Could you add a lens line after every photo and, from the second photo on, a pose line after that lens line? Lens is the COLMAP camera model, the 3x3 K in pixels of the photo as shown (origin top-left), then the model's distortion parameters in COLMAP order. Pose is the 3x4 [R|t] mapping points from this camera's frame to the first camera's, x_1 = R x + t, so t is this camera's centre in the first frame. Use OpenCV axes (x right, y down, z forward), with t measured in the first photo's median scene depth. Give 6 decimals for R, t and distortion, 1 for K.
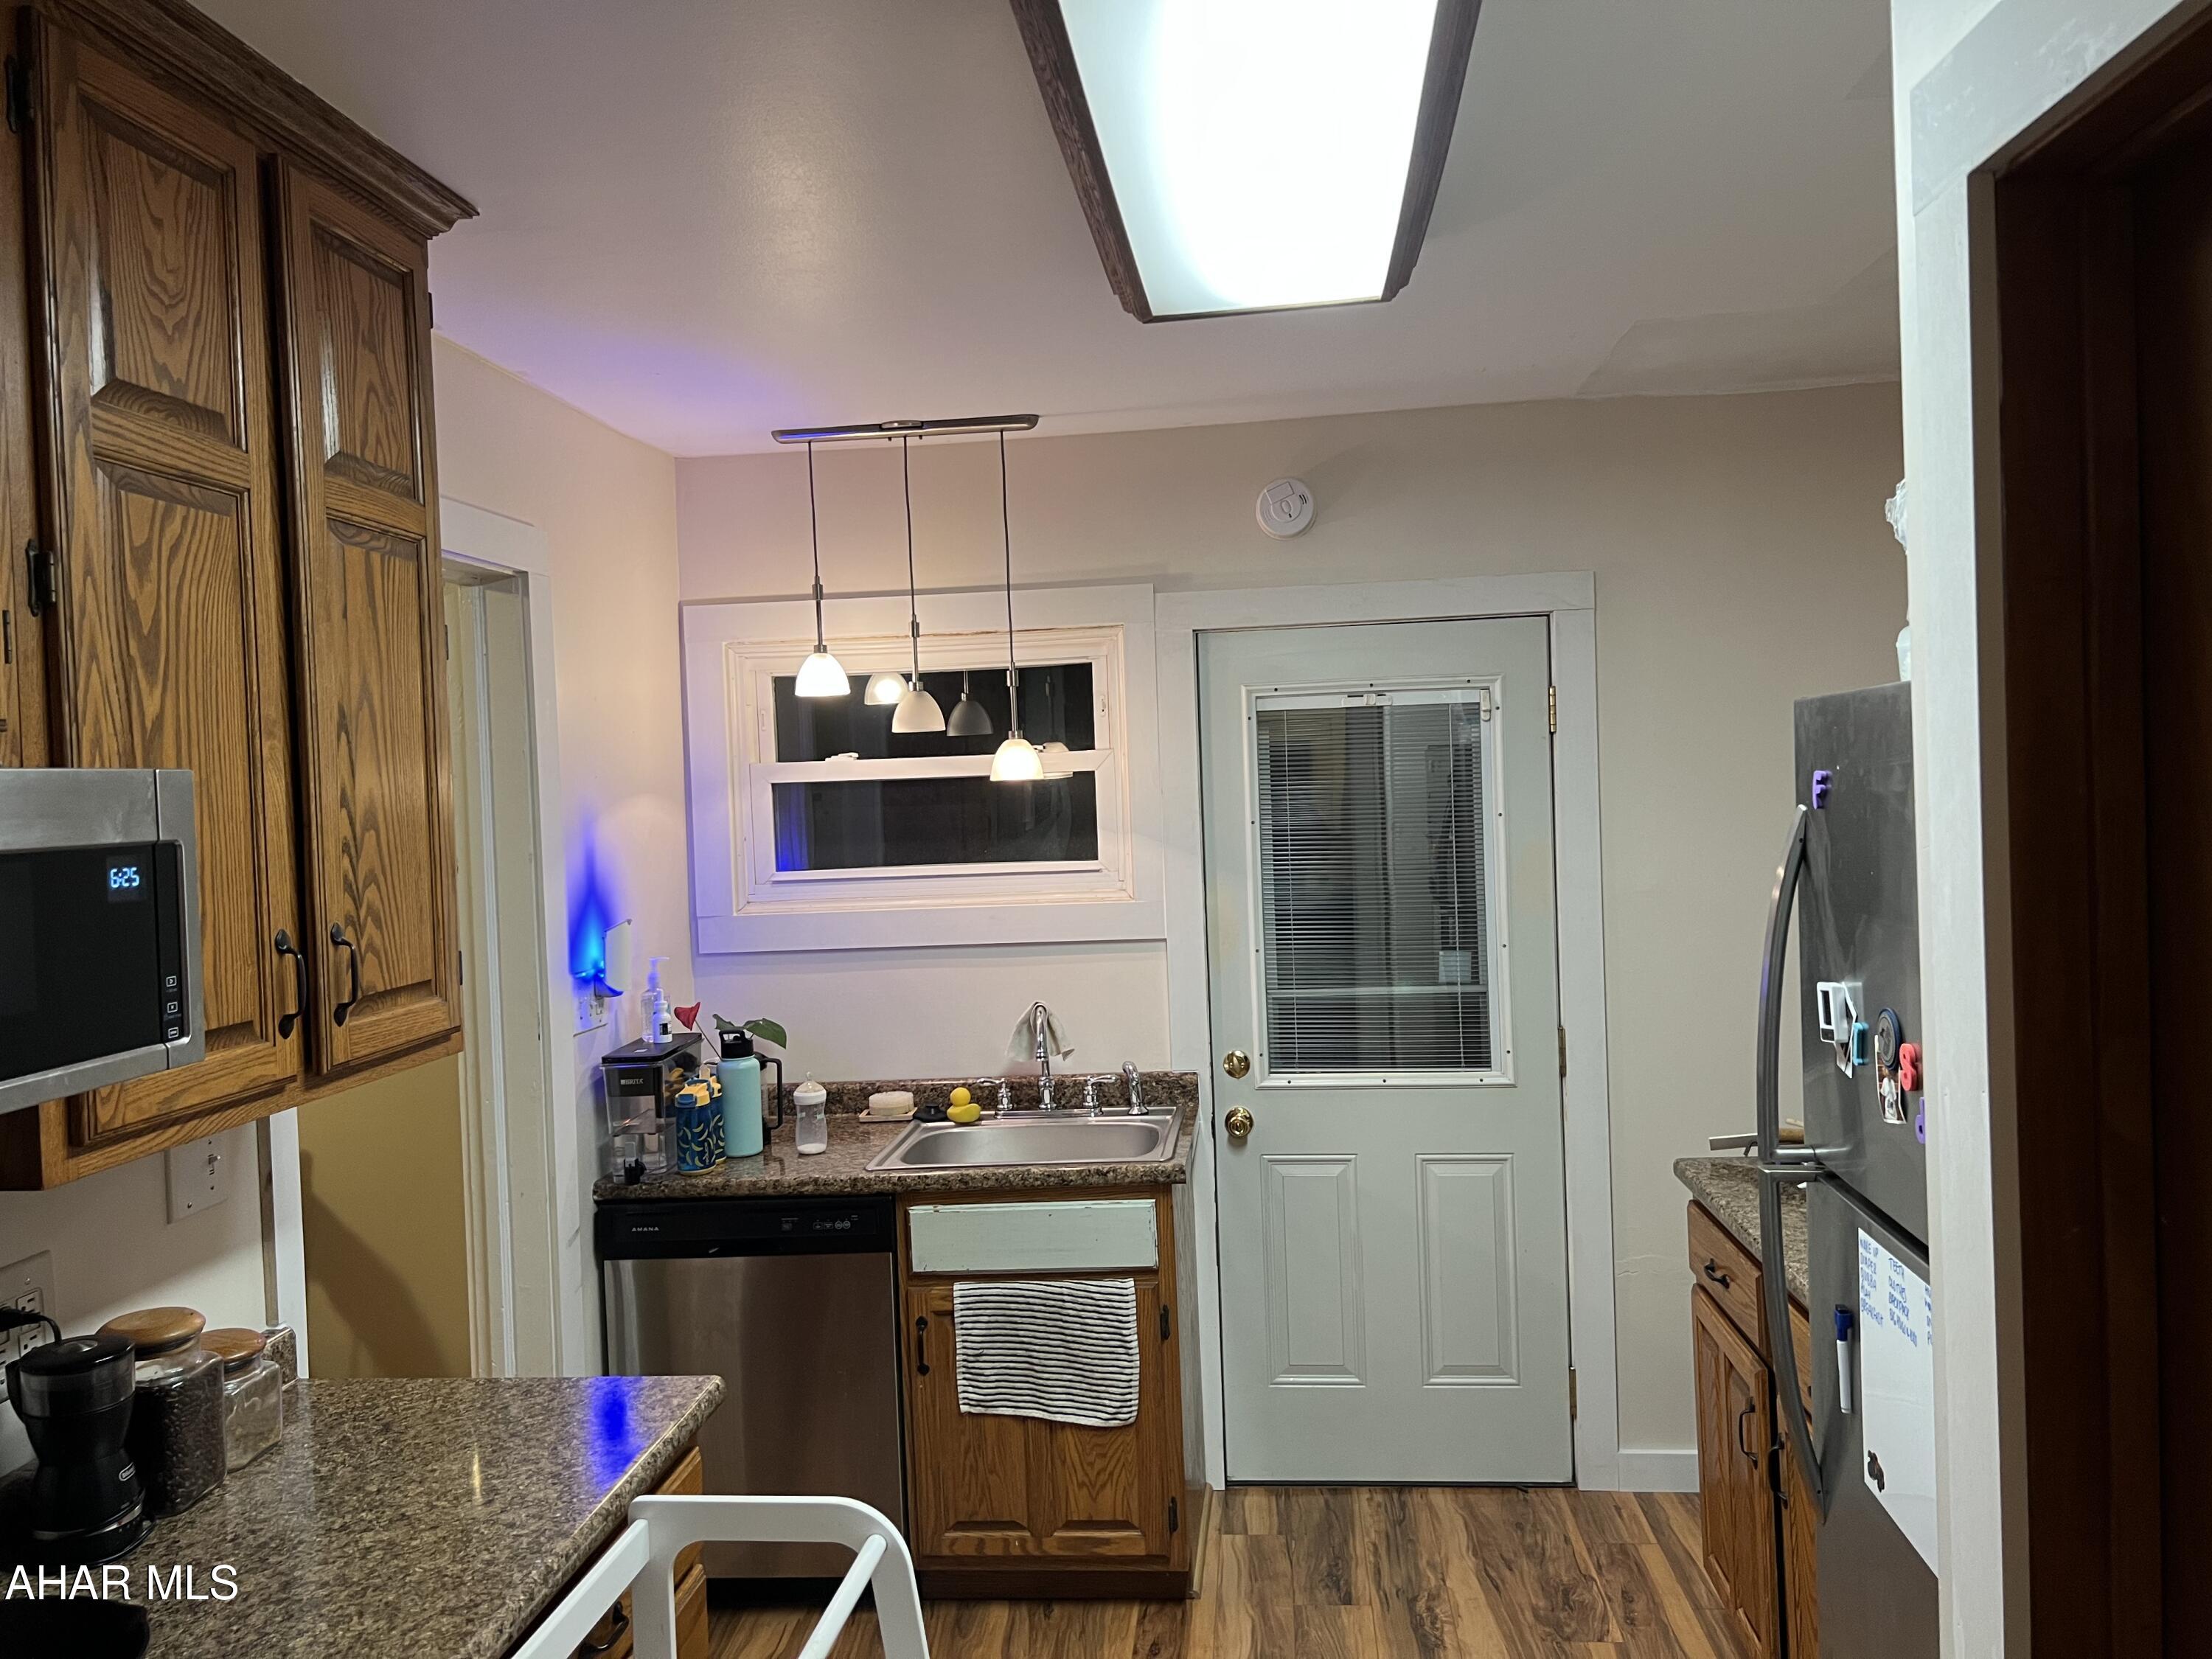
lens RADIAL K [[1676.7, 0, 1106.5], [0, 1676.7, 820.7], [0, 0, 1]] dist [0.000268, 0.000377]
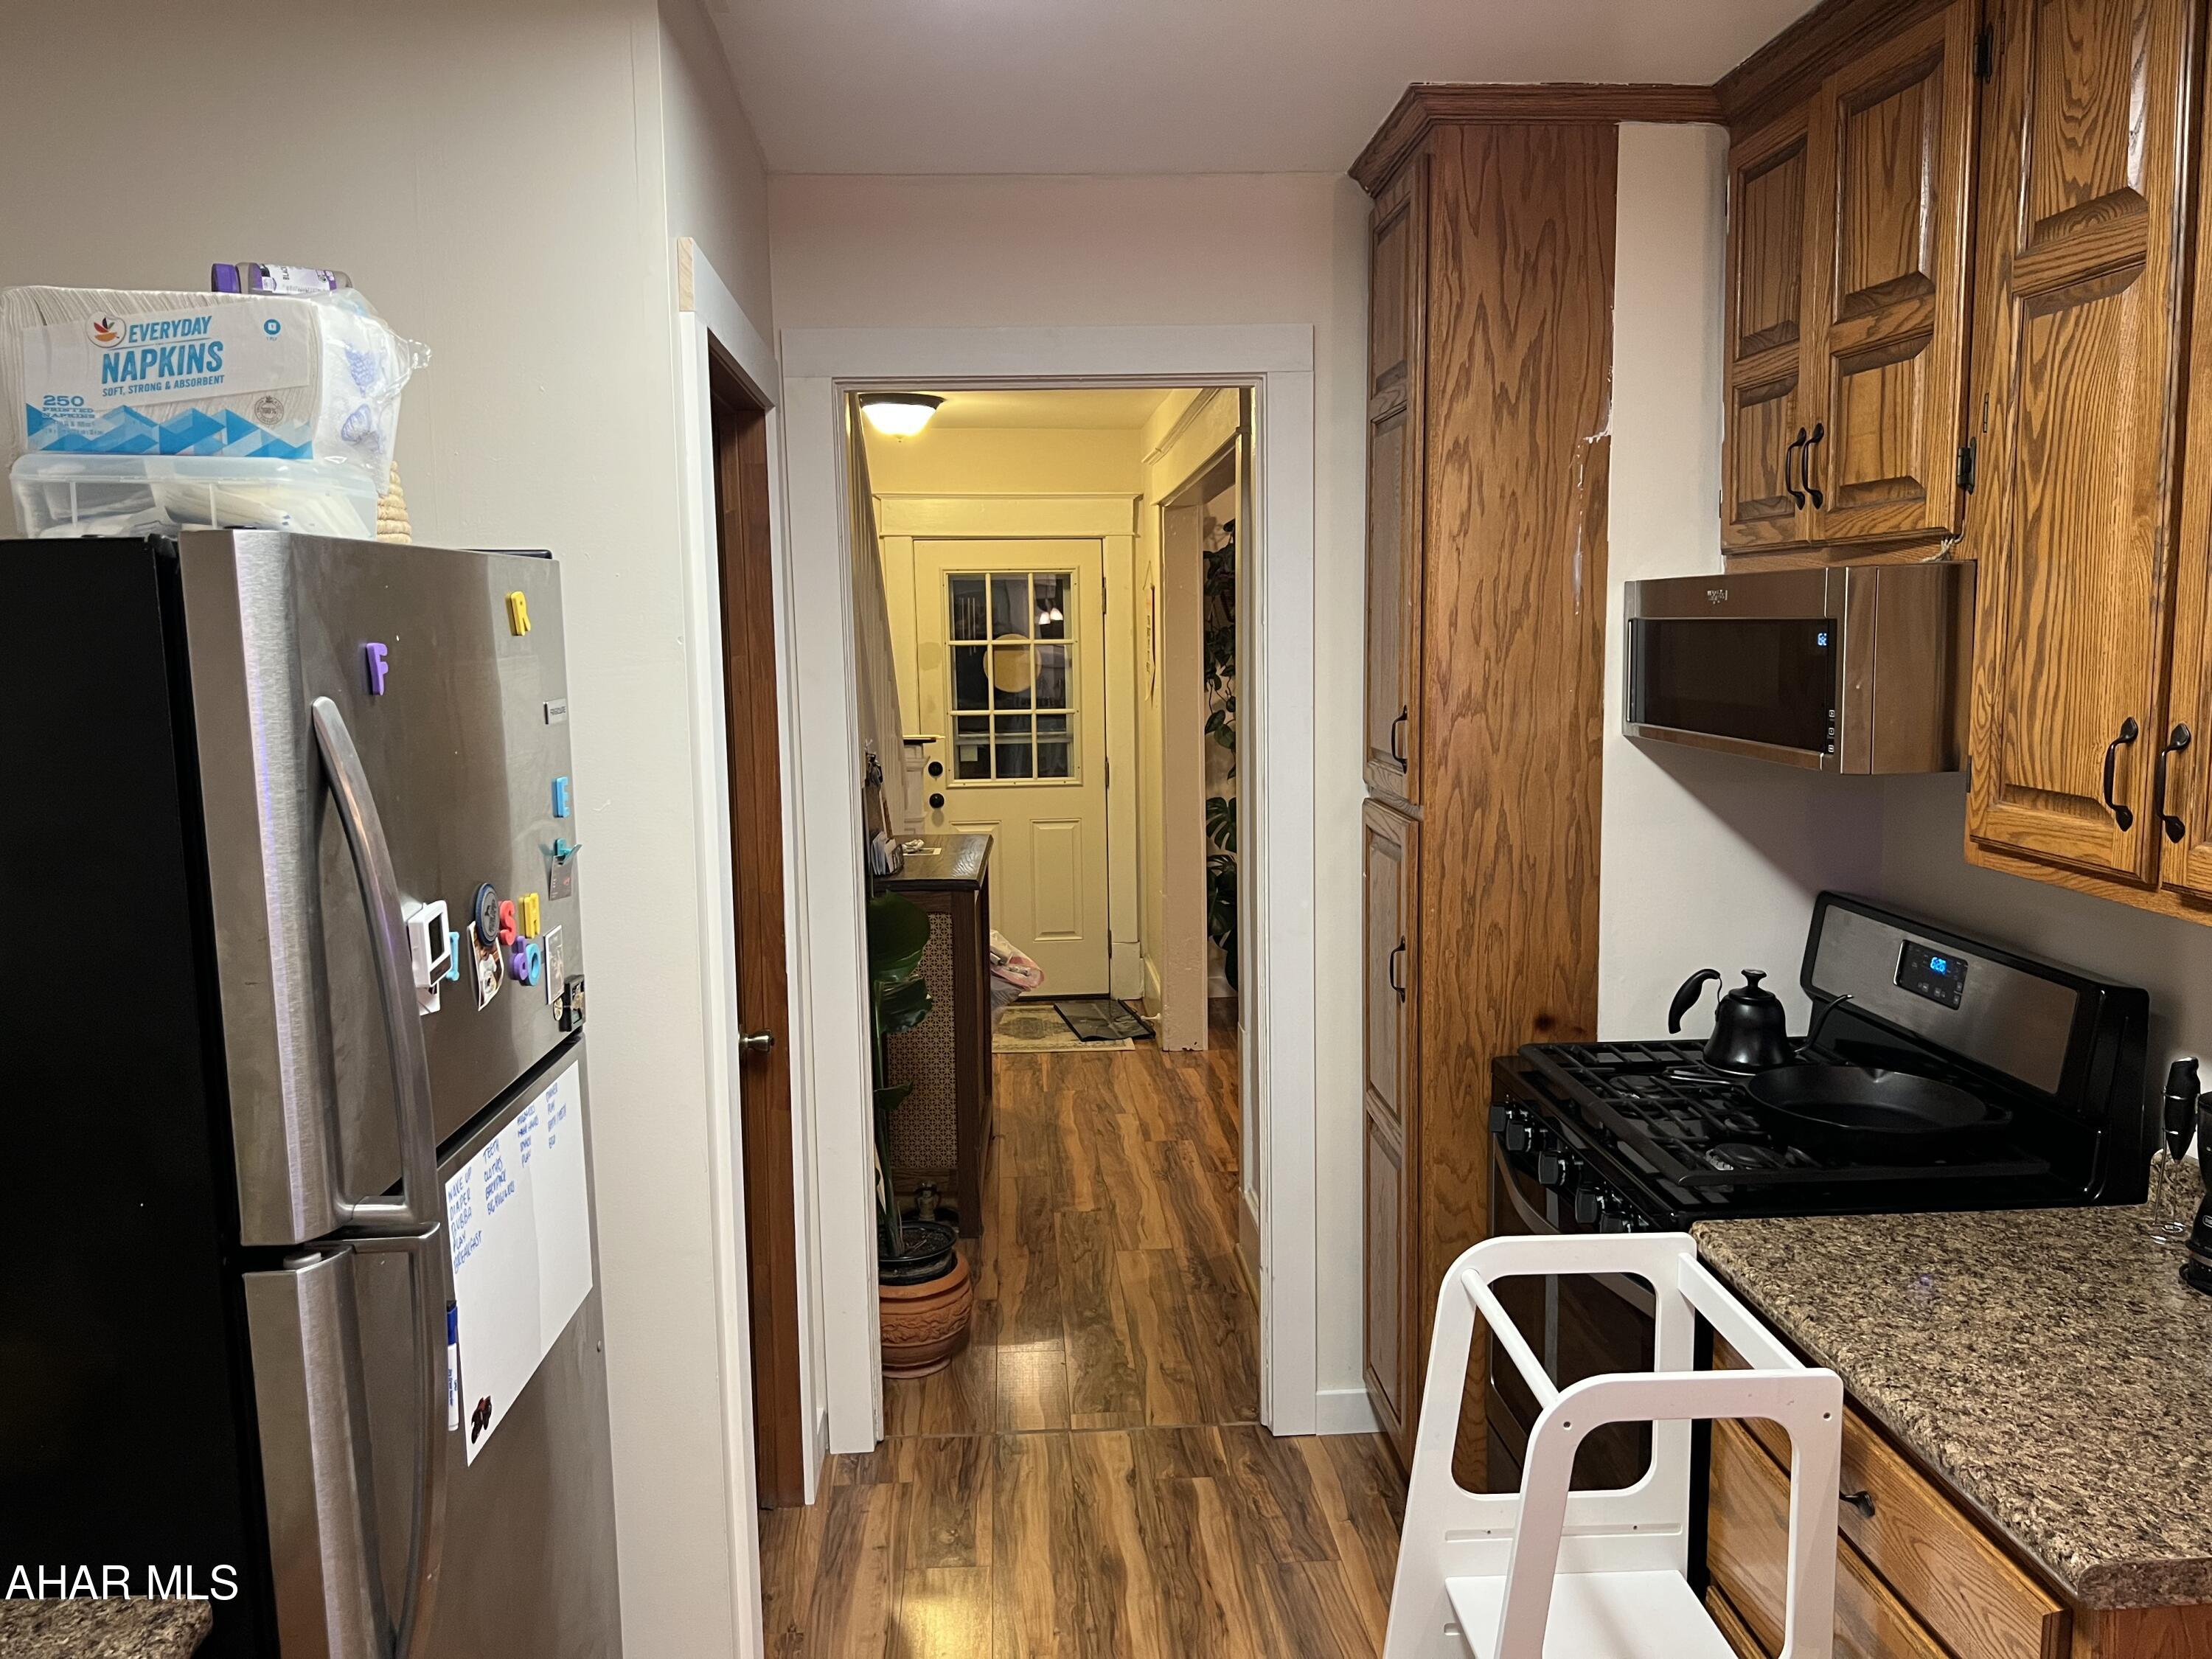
lens RADIAL K [[1676.7, 0, 1109.6], [0, 1676.7, 829.7], [0, 0, 1]] dist [0.000268, 0.000377]
pose [[-0.985629, 0.072899, -0.152388, 0.259466], [0.049145, 0.986816, 0.154206, -0.053634], [0.161620, 0.144501, -0.976216, 2.055306]]
